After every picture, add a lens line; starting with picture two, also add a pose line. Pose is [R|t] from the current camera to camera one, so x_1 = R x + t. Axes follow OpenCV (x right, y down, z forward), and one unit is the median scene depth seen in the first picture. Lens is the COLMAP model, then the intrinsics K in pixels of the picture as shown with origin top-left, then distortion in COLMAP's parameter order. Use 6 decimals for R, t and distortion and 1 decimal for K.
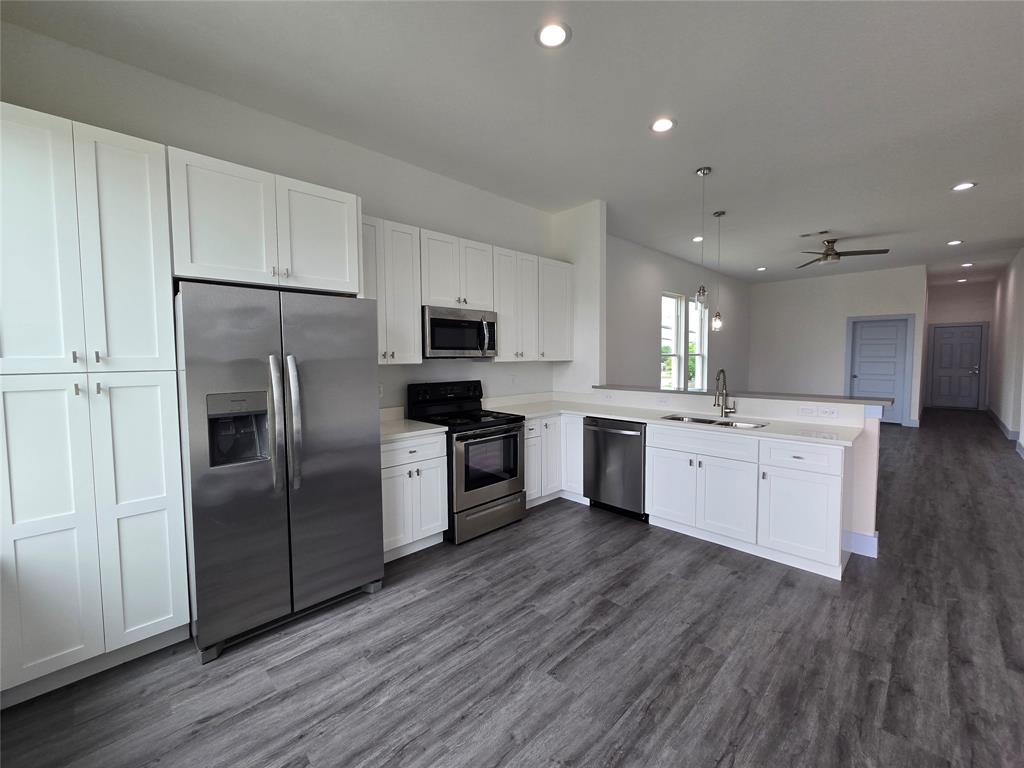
lens RADIAL K [[420.6, 0, 518.0], [0, 420.6, 378.2], [0, 0, 1]] dist [0.000907, 0.001334]
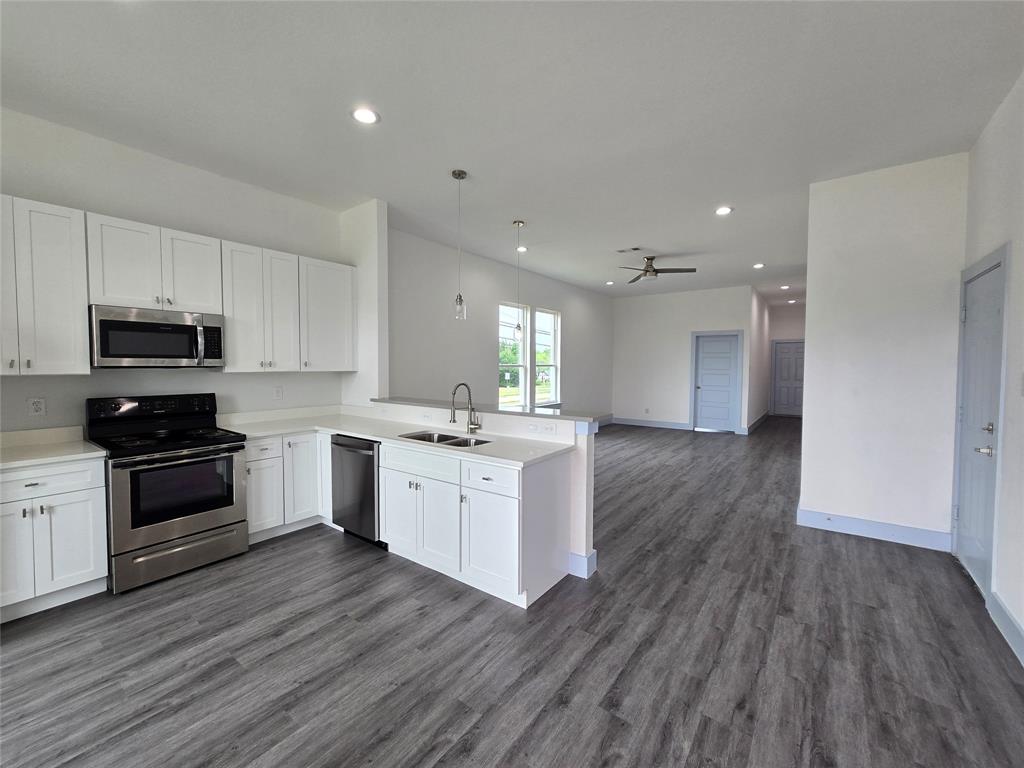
lens RADIAL K [[420.6, 0, 515.3], [0, 420.6, 380.5], [0, 0, 1]] dist [0.000907, 0.001334]
pose [[0.988113, 0.006023, 0.153612, 0.481607], [-0.003931, 0.999895, -0.013920, -0.014576], [-0.153680, 0.013151, 0.988033, 0.054298]]
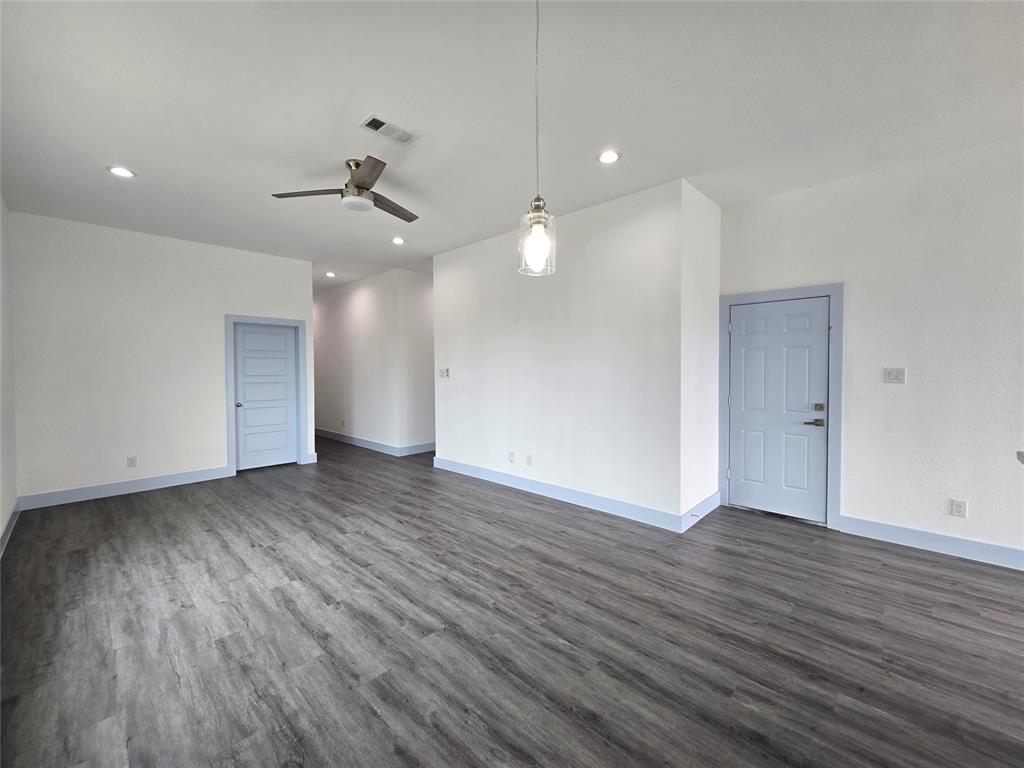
lens RADIAL K [[420.6, 0, 520.7], [0, 420.6, 374.1], [0, 0, 1]] dist [0.000907, 0.001334]
pose [[-0.026360, -0.003470, 0.999646, 0.346071], [0.059138, 0.998237, 0.005024, -0.081724], [-0.997902, 0.059250, -0.026109, 1.534106]]
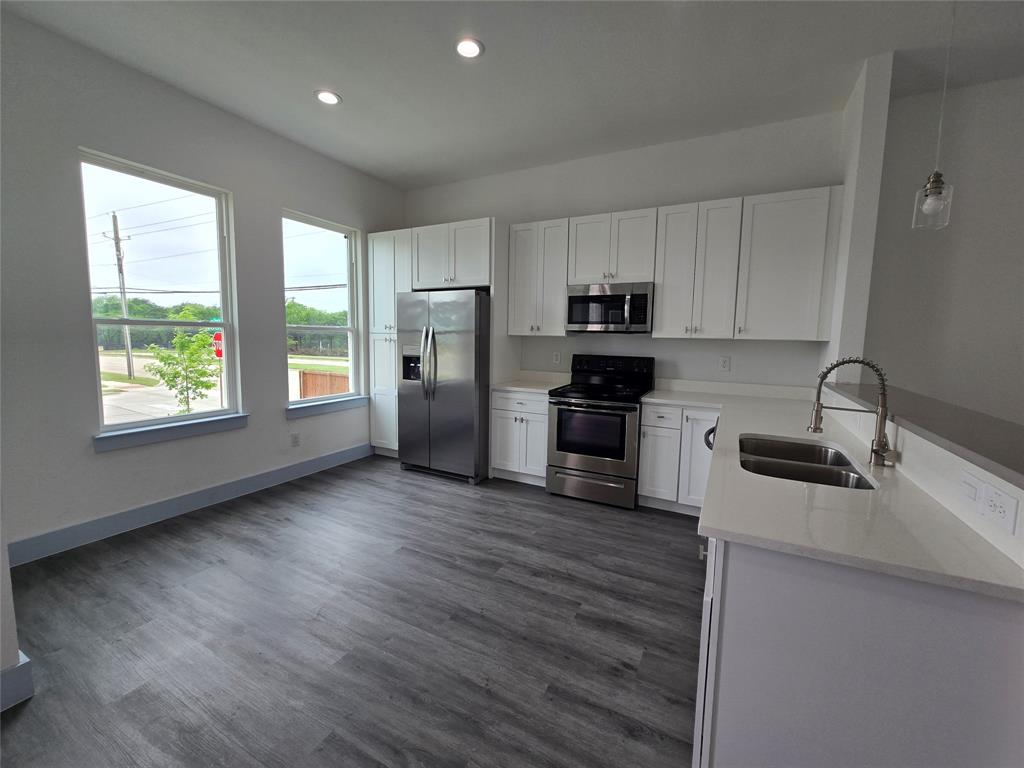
lens RADIAL K [[420.6, 0, 512.2], [0, 420.6, 377.0], [0, 0, 1]] dist [0.000907, 0.001334]
pose [[0.298503, 0.107334, -0.948354, 0.862695], [-0.069376, 0.993468, 0.090603, -0.018454], [0.951884, 0.038748, 0.304000, 0.522004]]
